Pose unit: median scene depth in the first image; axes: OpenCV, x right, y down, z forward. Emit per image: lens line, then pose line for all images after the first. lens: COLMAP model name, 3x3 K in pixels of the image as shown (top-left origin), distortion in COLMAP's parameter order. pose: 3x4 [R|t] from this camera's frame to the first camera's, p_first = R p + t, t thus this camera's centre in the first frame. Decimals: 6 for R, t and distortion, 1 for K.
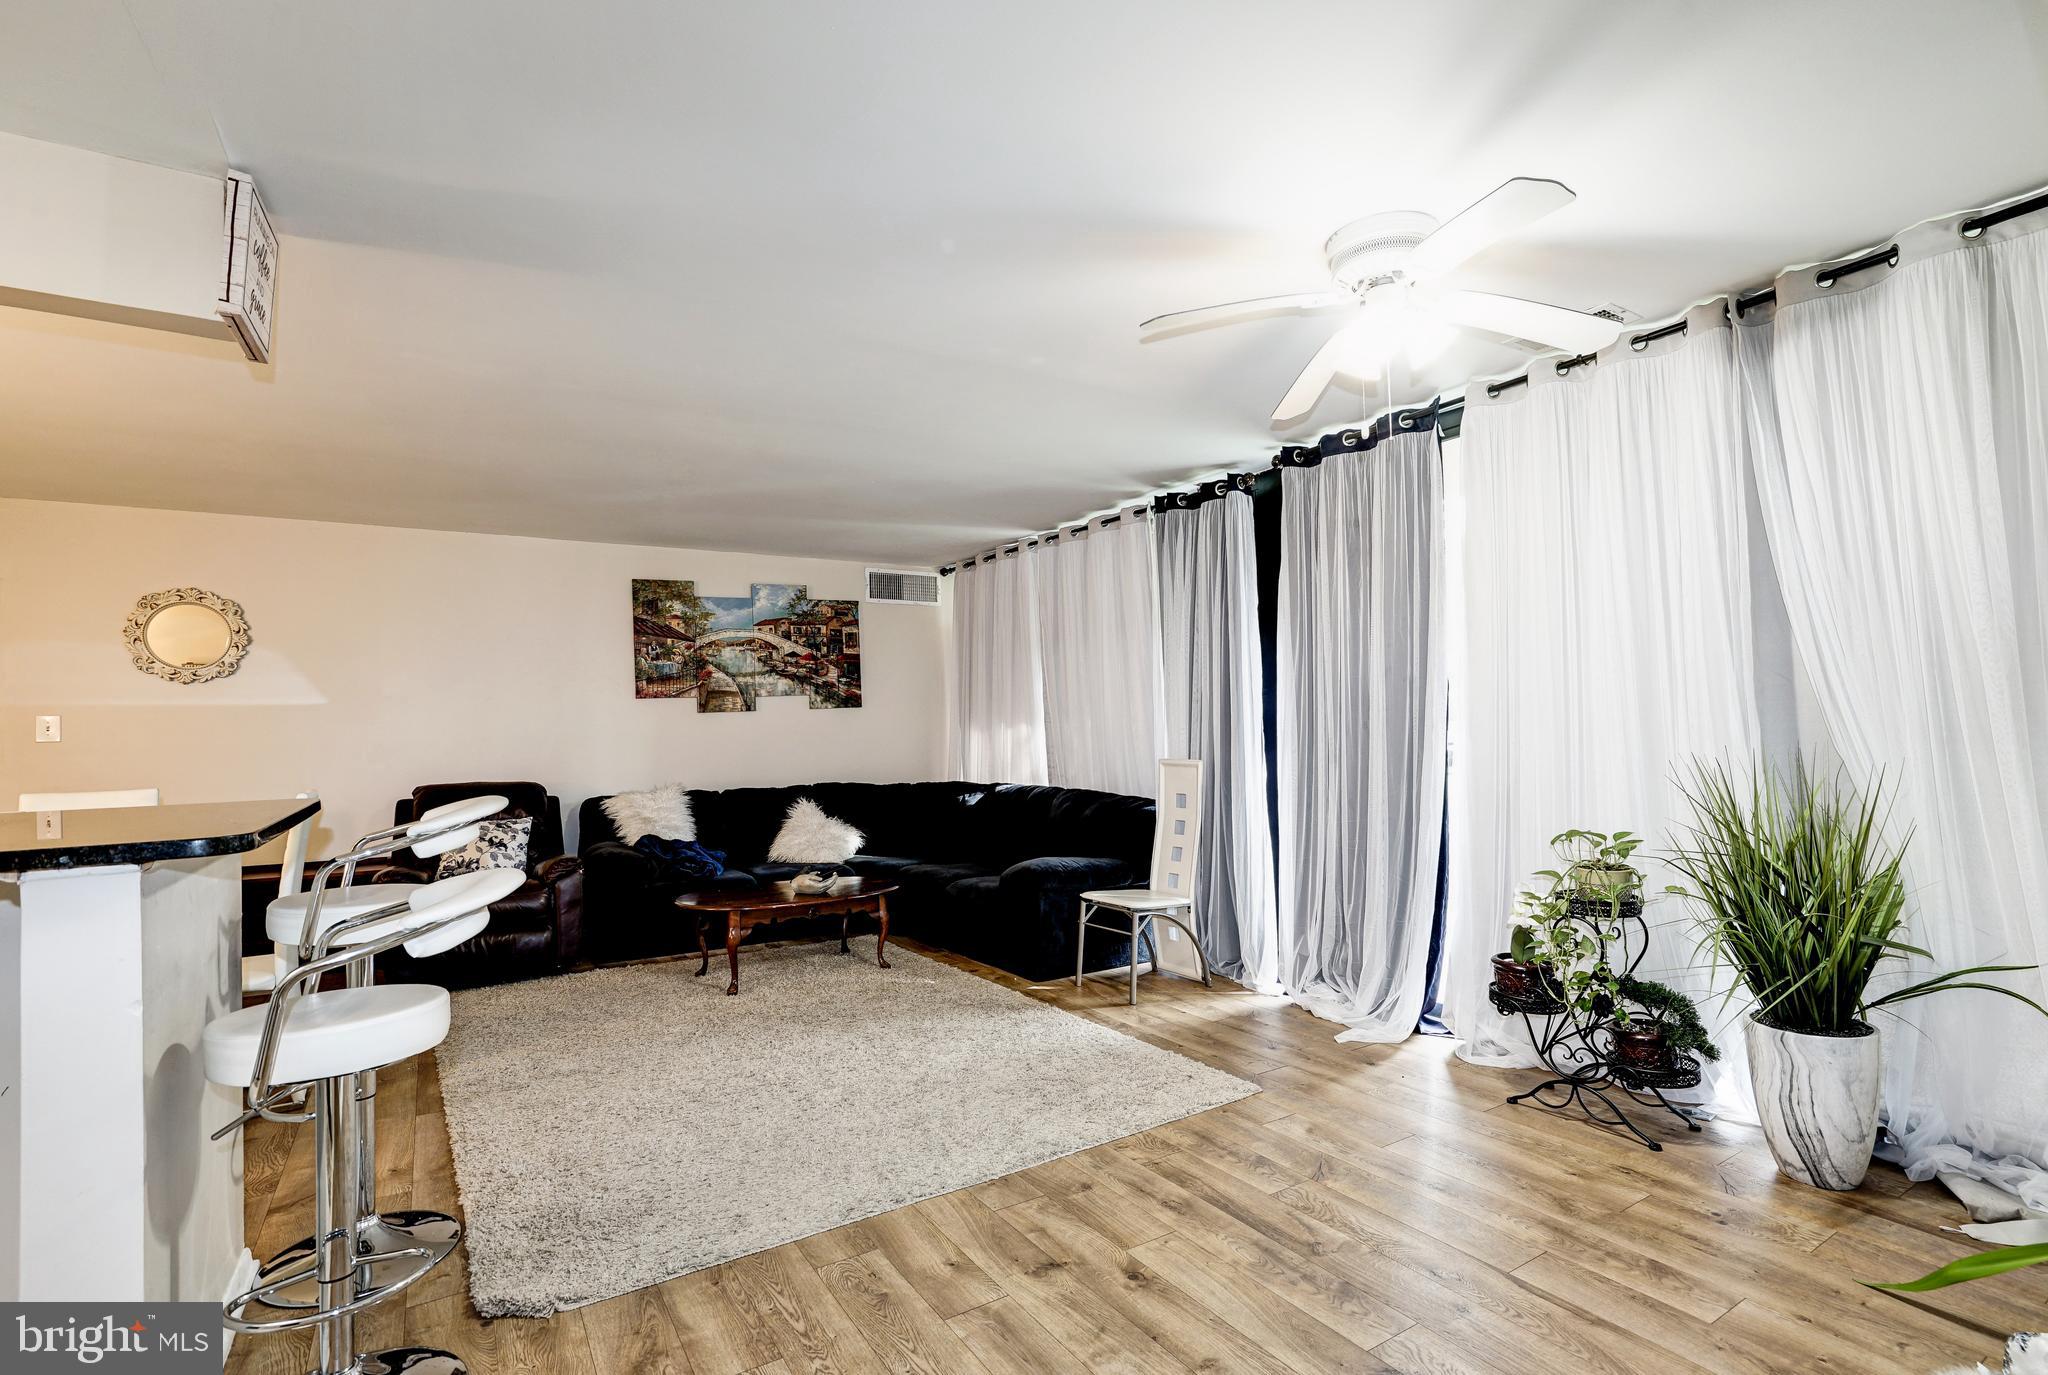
lens RADIAL K [[937.9, 0, 1017.1], [0, 937.9, 722.5], [0, 0, 1]] dist [-0.044326, 0.023098]
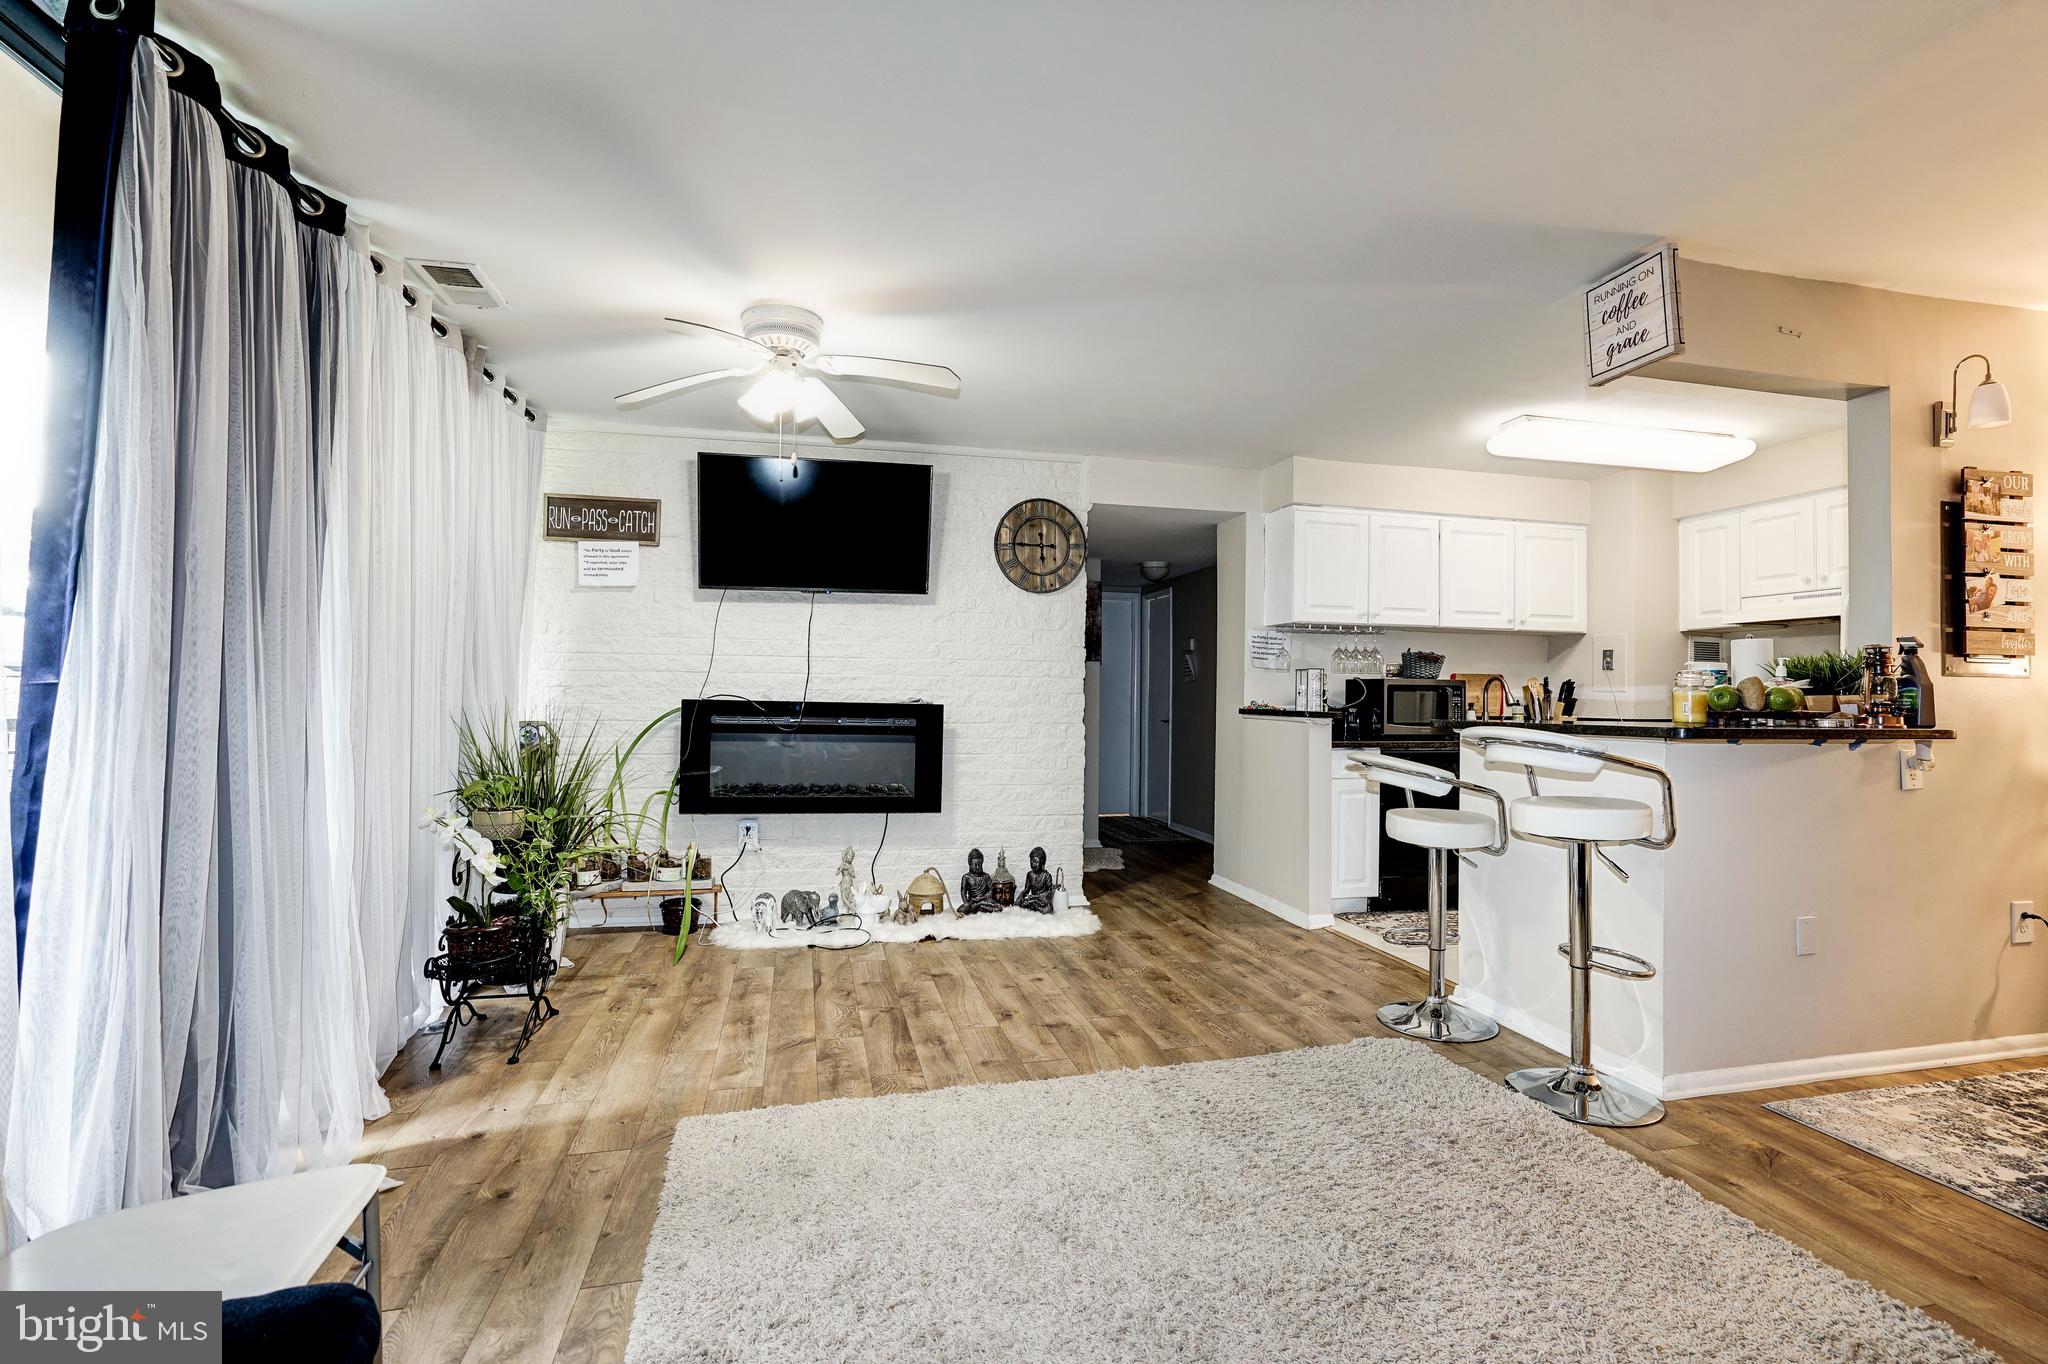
lens RADIAL K [[937.9, 0, 1021.6], [0, 937.9, 684.0], [0, 0, 1]] dist [-0.044326, 0.023098]
pose [[-0.947919, 0.017626, 0.318023, -0.147391], [0.009519, 0.999589, -0.027027, 0.020450], [-0.318369, -0.022592, -0.947698, 0.879731]]
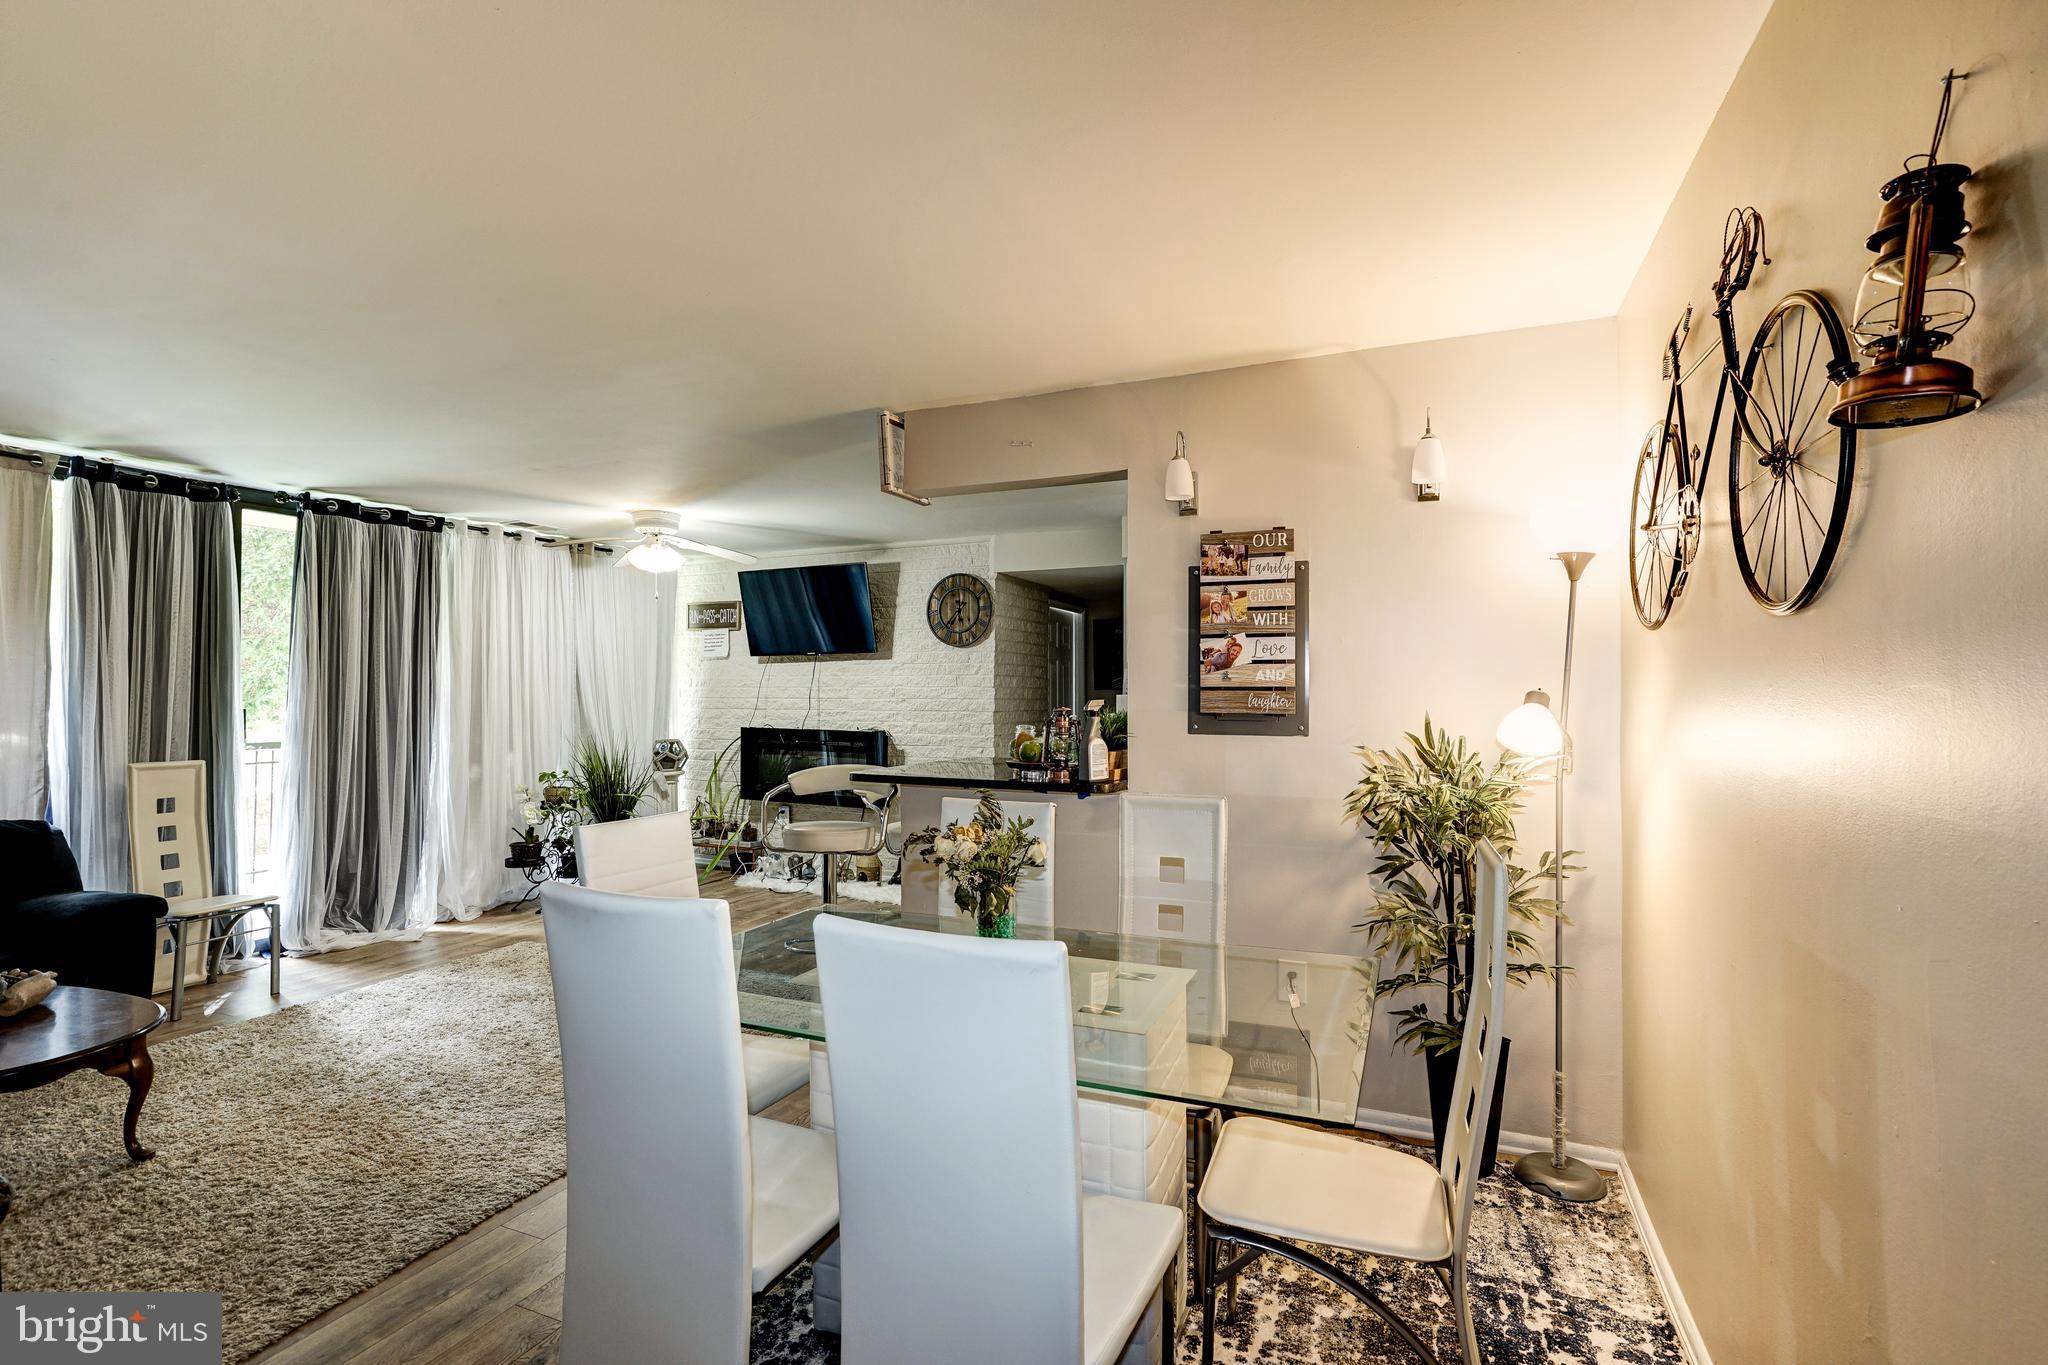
lens RADIAL K [[937.9, 0, 1023.1], [0, 937.9, 684.1], [0, 0, 1]] dist [-0.044326, 0.023098]
pose [[-0.563930, 0.030370, 0.825264, -0.844169], [0.004774, 0.999427, -0.033518, -0.002927], [-0.825809, -0.014962, -0.563752, 0.630660]]
